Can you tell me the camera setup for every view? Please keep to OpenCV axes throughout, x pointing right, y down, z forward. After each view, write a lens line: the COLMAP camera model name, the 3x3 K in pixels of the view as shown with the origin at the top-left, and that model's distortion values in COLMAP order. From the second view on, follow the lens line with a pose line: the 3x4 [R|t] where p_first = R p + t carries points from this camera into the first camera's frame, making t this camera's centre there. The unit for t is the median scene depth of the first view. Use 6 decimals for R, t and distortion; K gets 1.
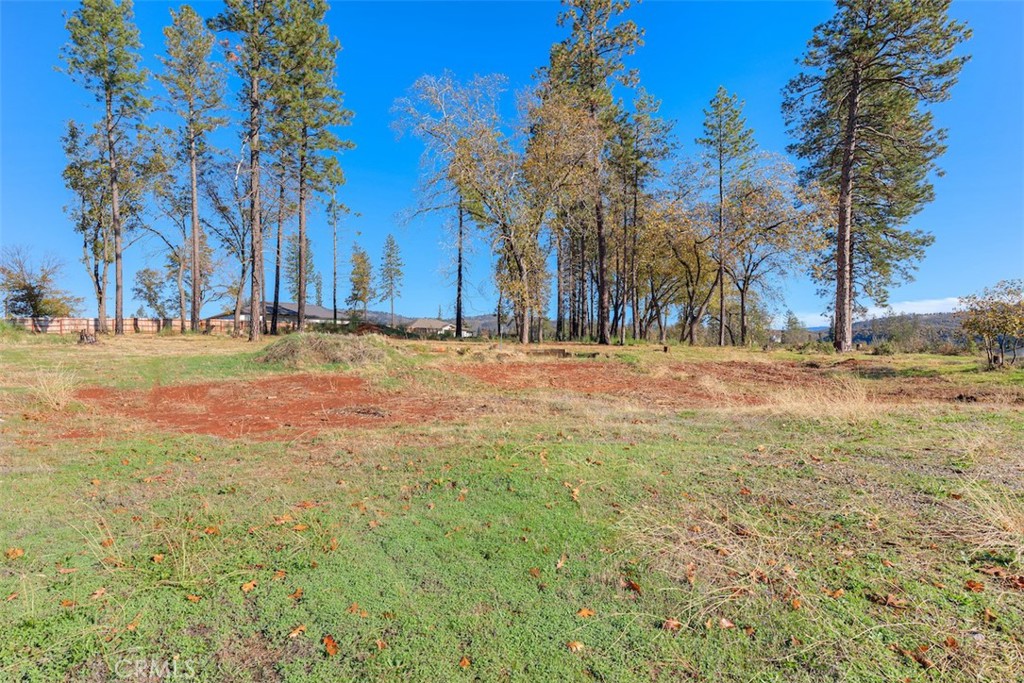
lens RADIAL K [[488.5, 0, 512.0], [0, 488.5, 341.5], [0, 0, 1]] dist [0.000480, -0.000062]
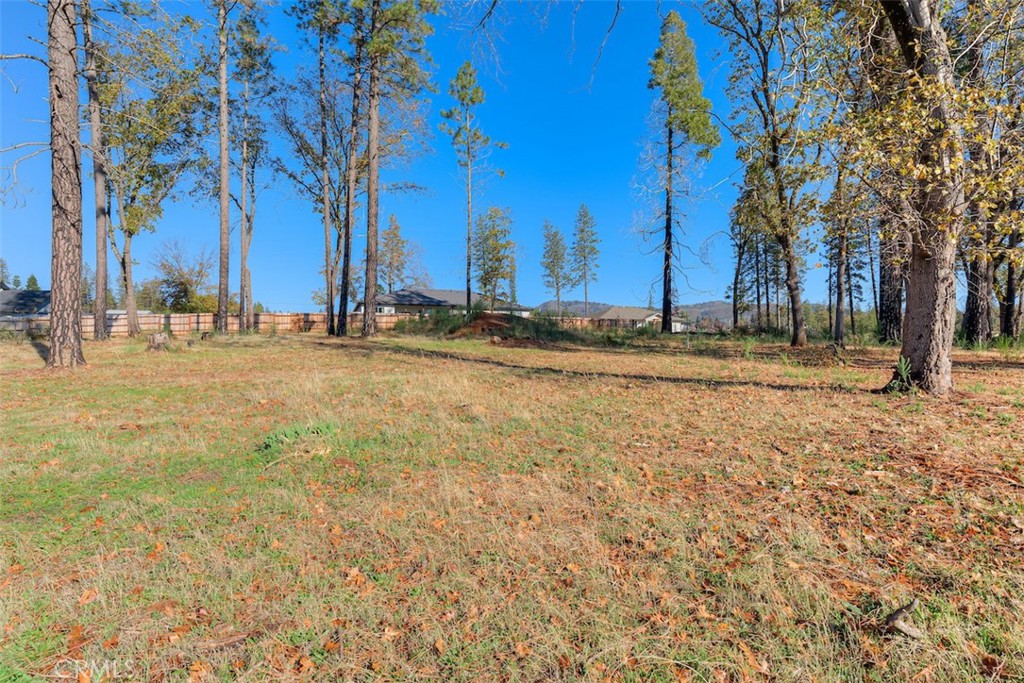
lens RADIAL K [[528.0, 0, 512.0], [0, 528.0, 341.5], [0, 0, 1]] dist [0.001806, 0.000156]
pose [[0.918501, 0.001517, -0.395416, -0.022067], [0.003943, 0.999908, 0.012995, -0.006640], [0.395399, -0.013495, 0.918410, 0.289756]]
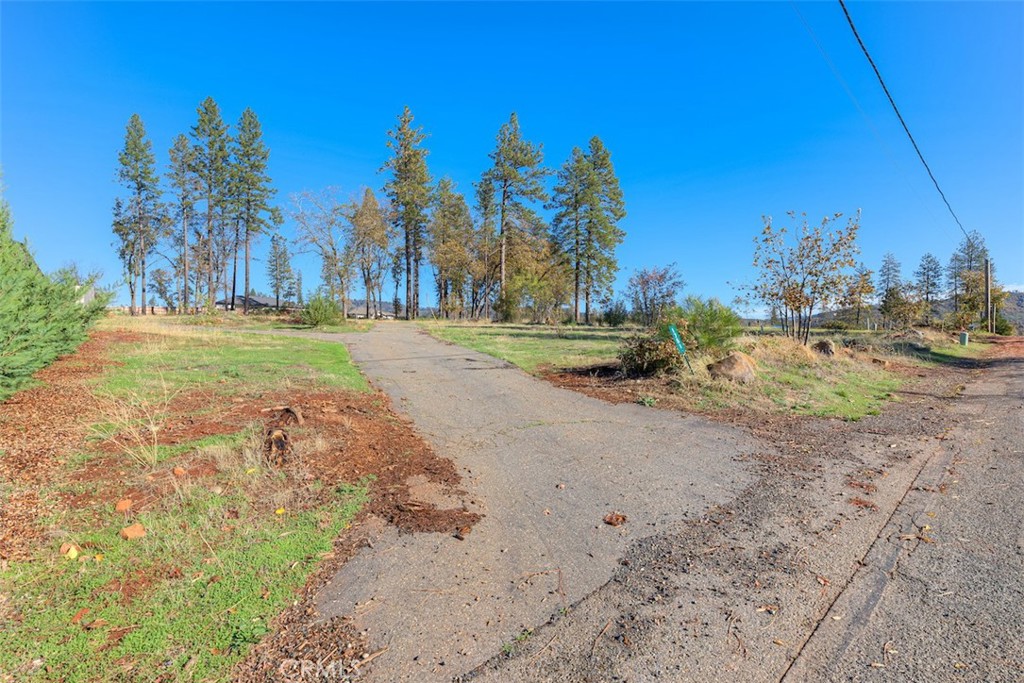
lens RADIAL K [[459.9, 0, 516.3], [0, 459.9, 328.4], [0, 0, 1]] dist [0.001294, 0.000134]
pose [[0.999799, -0.000803, 0.020030, 0.298667], [0.000867, 0.999995, -0.003157, 0.022585], [-0.020028, 0.003174, 0.999794, -0.403303]]
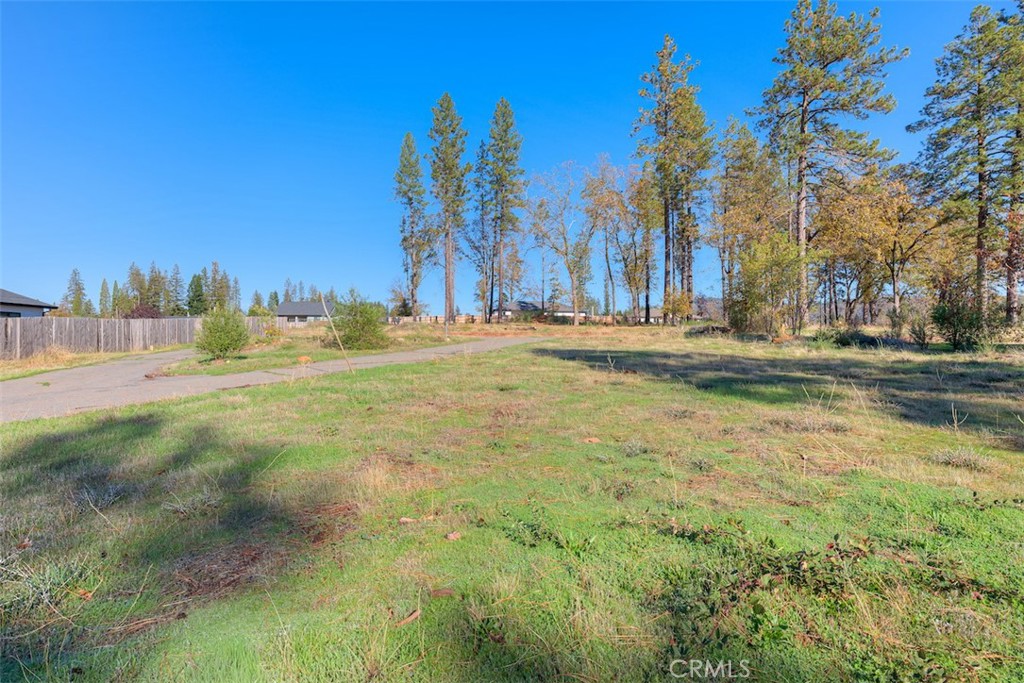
lens RADIAL K [[520.0, 0, 512.0], [0, 520.0, 341.5], [0, 0, 1]] dist [-0.002522, -0.001257]
pose [[0.803775, 0.001242, -0.594933, 0.375557], [0.008345, 0.999876, 0.013362, 0.015899], [0.594875, -0.015705, 0.803664, -0.231545]]
